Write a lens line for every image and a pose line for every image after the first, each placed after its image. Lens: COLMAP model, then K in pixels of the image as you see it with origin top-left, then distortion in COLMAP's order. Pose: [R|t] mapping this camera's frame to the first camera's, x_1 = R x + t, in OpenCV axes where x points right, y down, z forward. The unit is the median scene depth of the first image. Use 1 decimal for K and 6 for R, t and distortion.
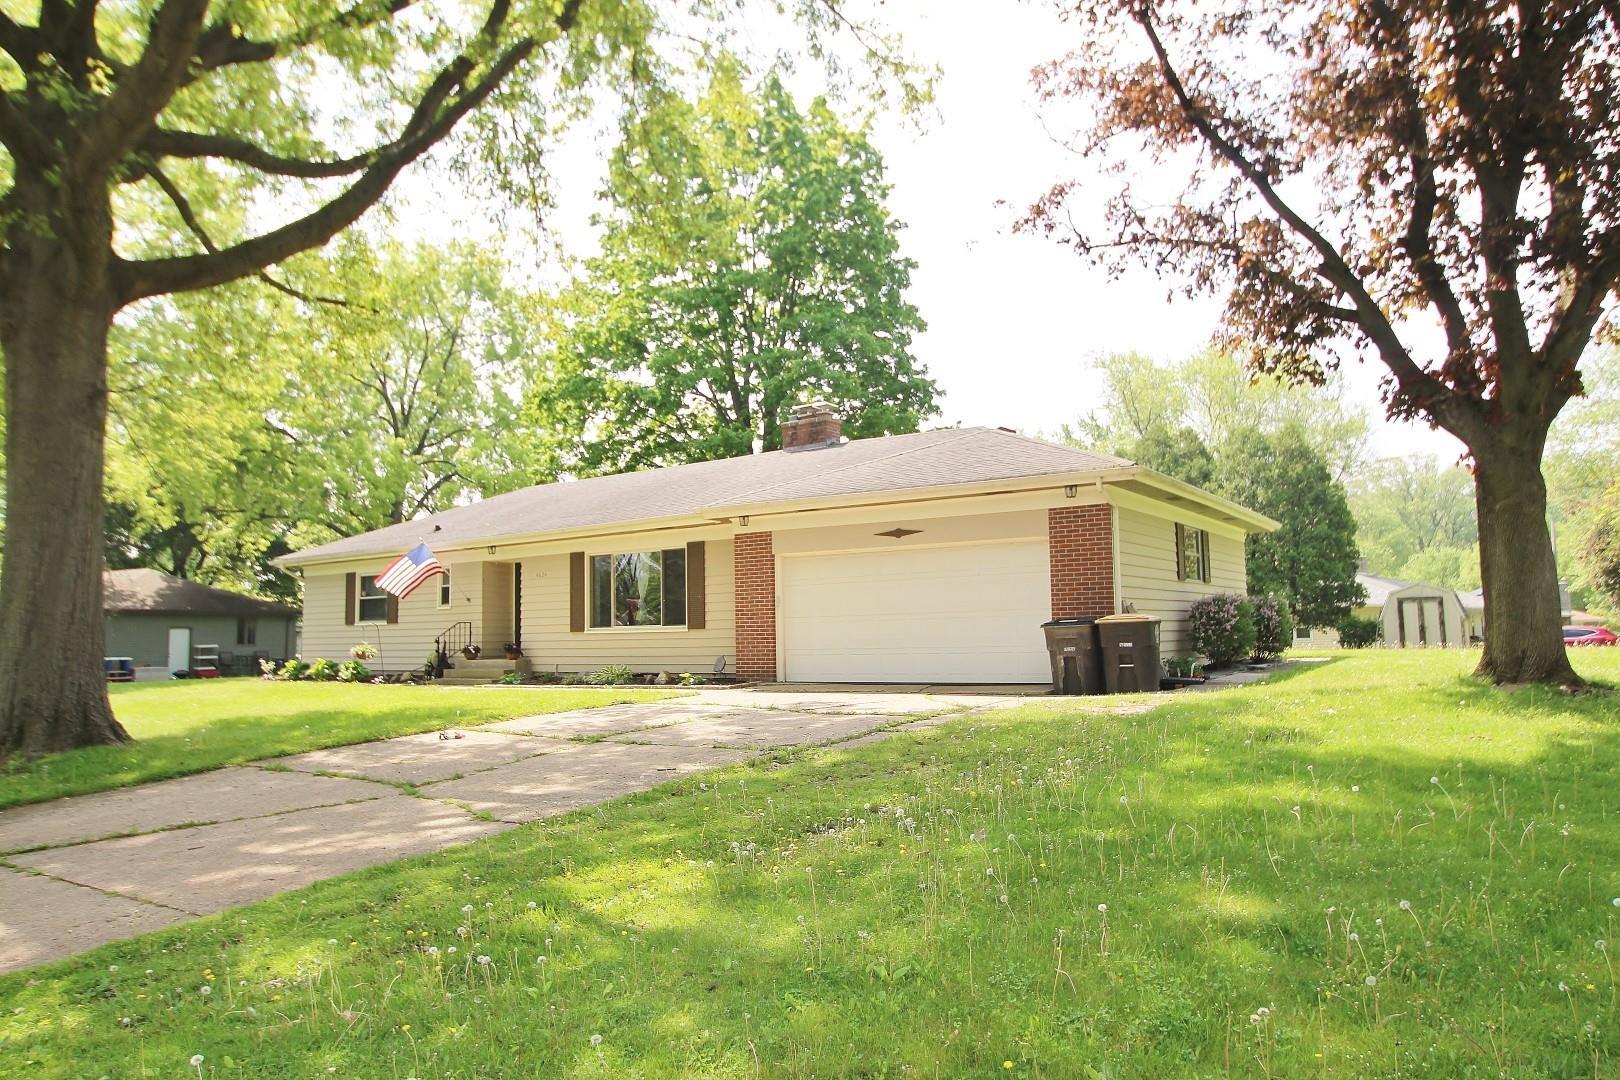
lens RADIAL K [[1030.9, 0, 816.8], [0, 1030.9, 542.3], [0, 0, 1]] dist [-0.024623, 0.000173]
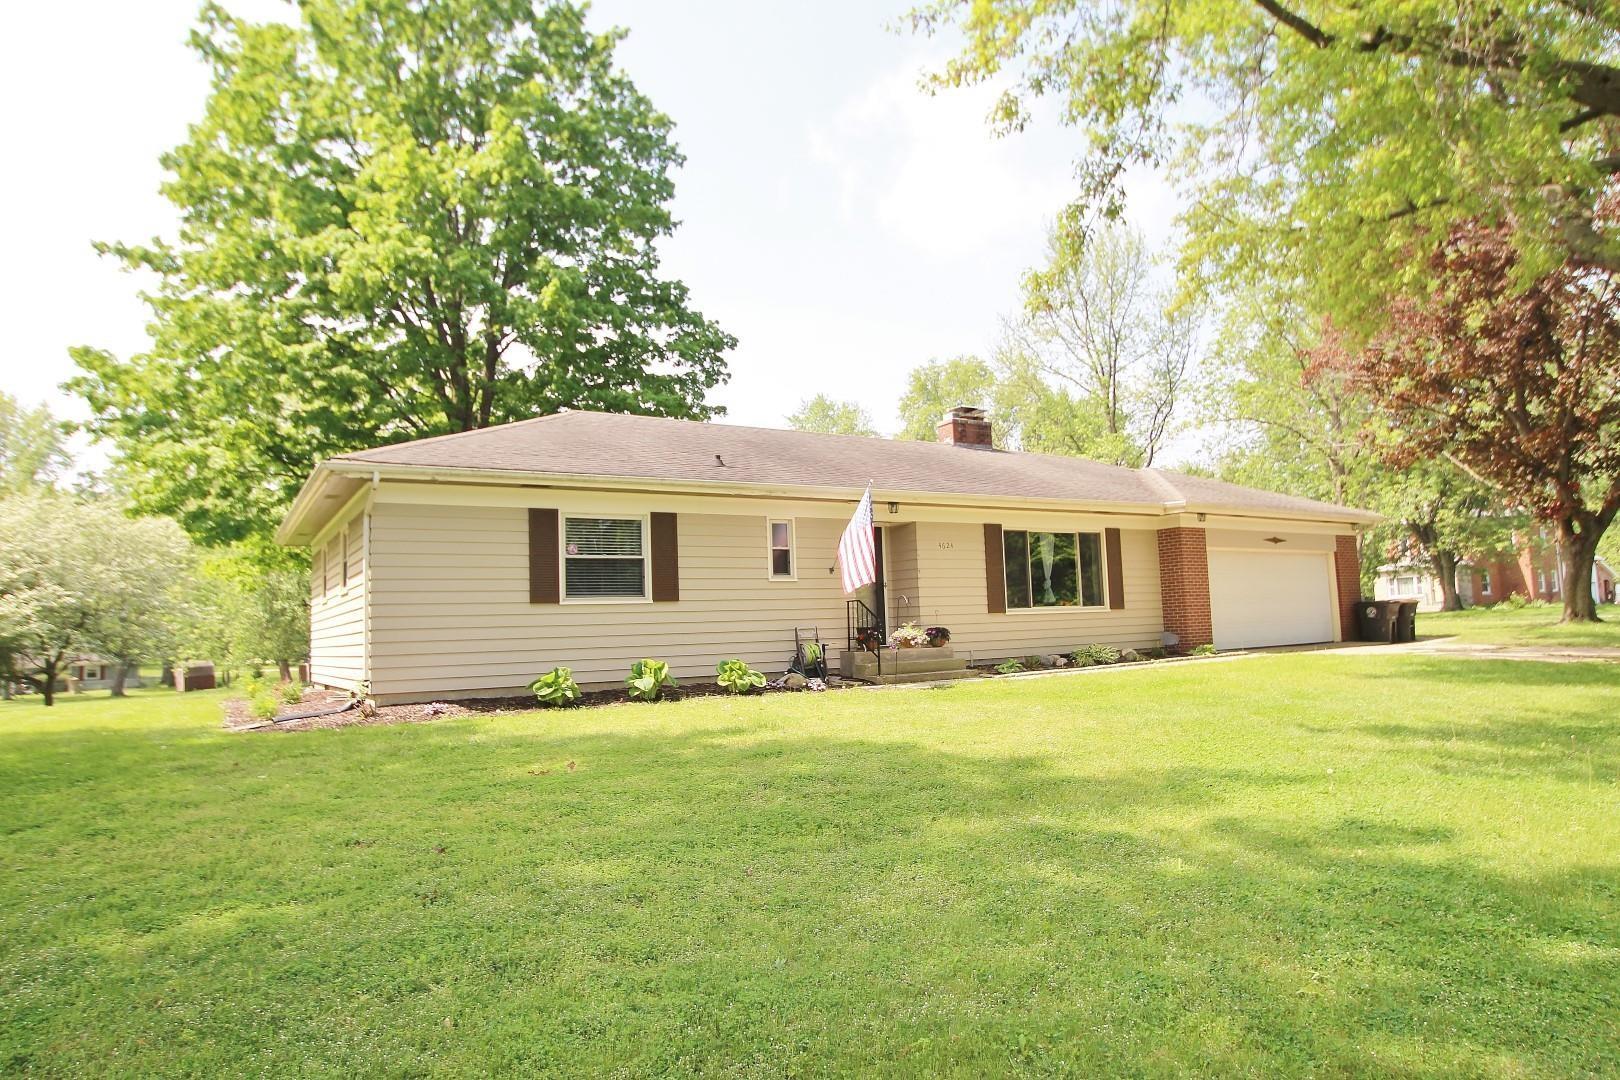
lens RADIAL K [[1030.9, 0, 809.4], [0, 1030.9, 539.6], [0, 0, 1]] dist [-0.024623, 0.000173]
pose [[0.367845, 0.086027, 0.925899, -1.145965], [-0.053830, 0.996012, -0.071156, 0.097624], [-0.928328, -0.023667, 0.371008, 0.831766]]
